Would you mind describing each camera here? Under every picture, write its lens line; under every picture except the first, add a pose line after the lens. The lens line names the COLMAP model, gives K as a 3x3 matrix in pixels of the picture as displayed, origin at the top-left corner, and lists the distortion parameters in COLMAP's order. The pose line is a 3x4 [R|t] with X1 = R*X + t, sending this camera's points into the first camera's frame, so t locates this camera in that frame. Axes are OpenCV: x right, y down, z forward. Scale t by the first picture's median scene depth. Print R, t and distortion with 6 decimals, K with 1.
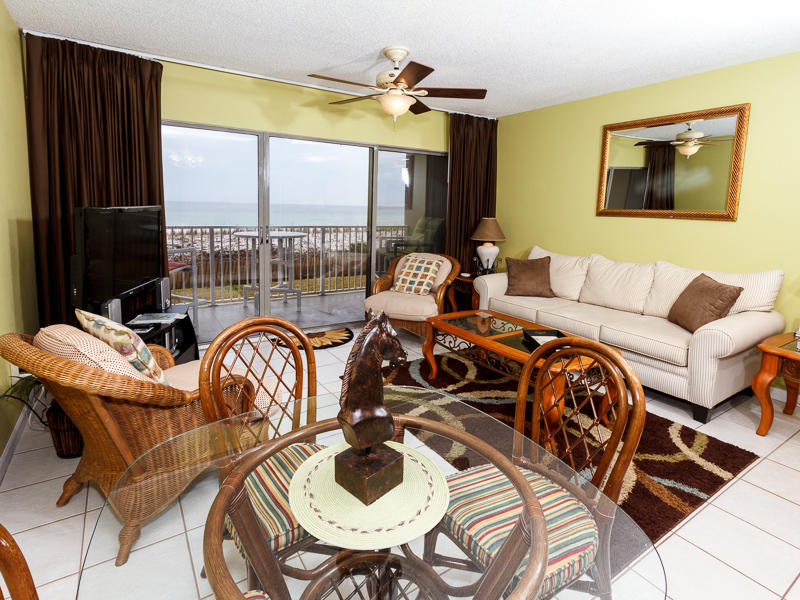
lens RADIAL K [[414.1, 0, 370.7], [0, 414.1, 257.4], [0, 0, 1]] dist [0.017013, -0.007286]
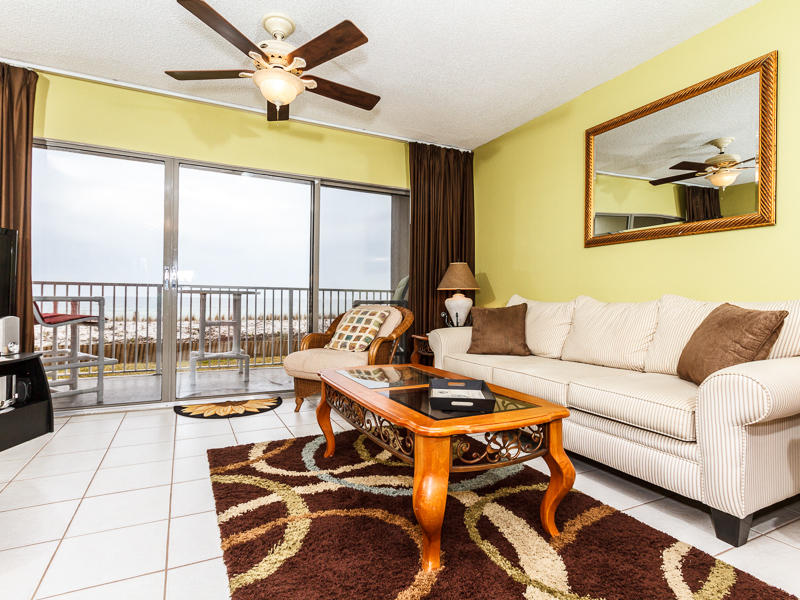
lens RADIAL K [[414.1, 0, 371.3], [0, 414.1, 303.0], [0, 0, 1]] dist [0.017013, -0.007286]
pose [[0.993943, -0.004439, -0.109807, 0.269728], [-0.008318, 0.993278, -0.115452, 0.101156], [0.109581, 0.115666, 0.987225, 0.251401]]
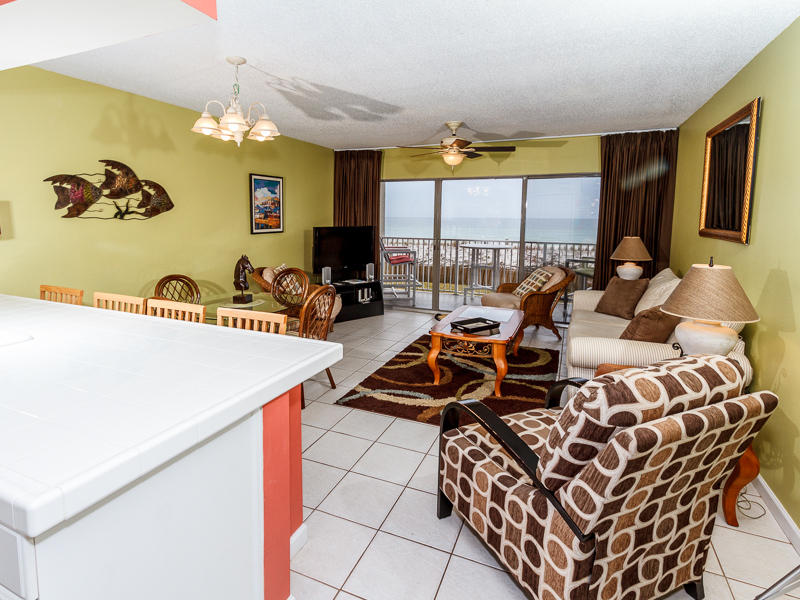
lens RADIAL K [[414.1, 0, 390.0], [0, 414.1, 266.2], [0, 0, 1]] dist [0.017013, -0.007286]
pose [[0.579803, 0.080900, -0.810730, 0.988923], [-0.098971, 0.994683, 0.028475, 0.000192], [0.808723, 0.063729, 0.584727, -0.025154]]
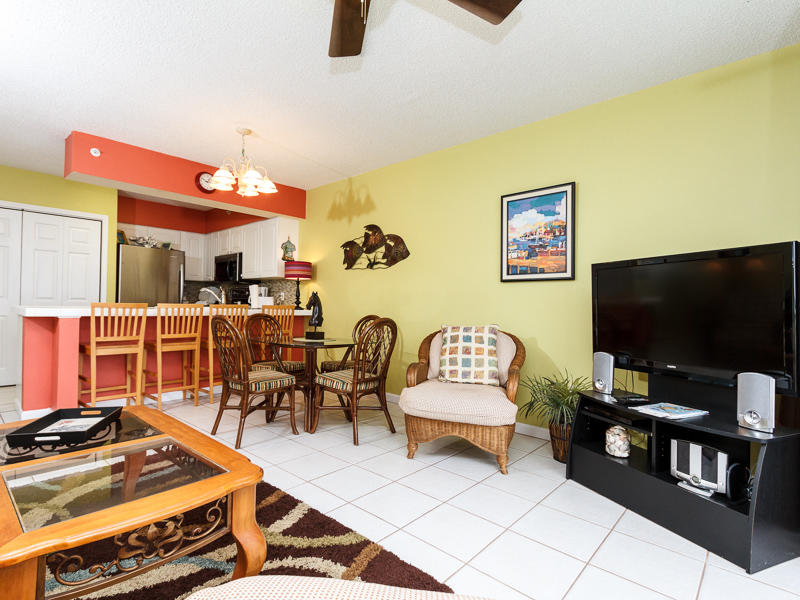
lens RADIAL K [[414.1, 0, 393.5], [0, 414.1, 303.2], [0, 0, 1]] dist [0.017013, -0.007286]
pose [[-0.953838, -0.024454, -0.299324, 0.115421], [-0.063504, 0.990566, 0.121438, -0.073202], [0.293531, 0.134840, -0.946392, 1.253339]]
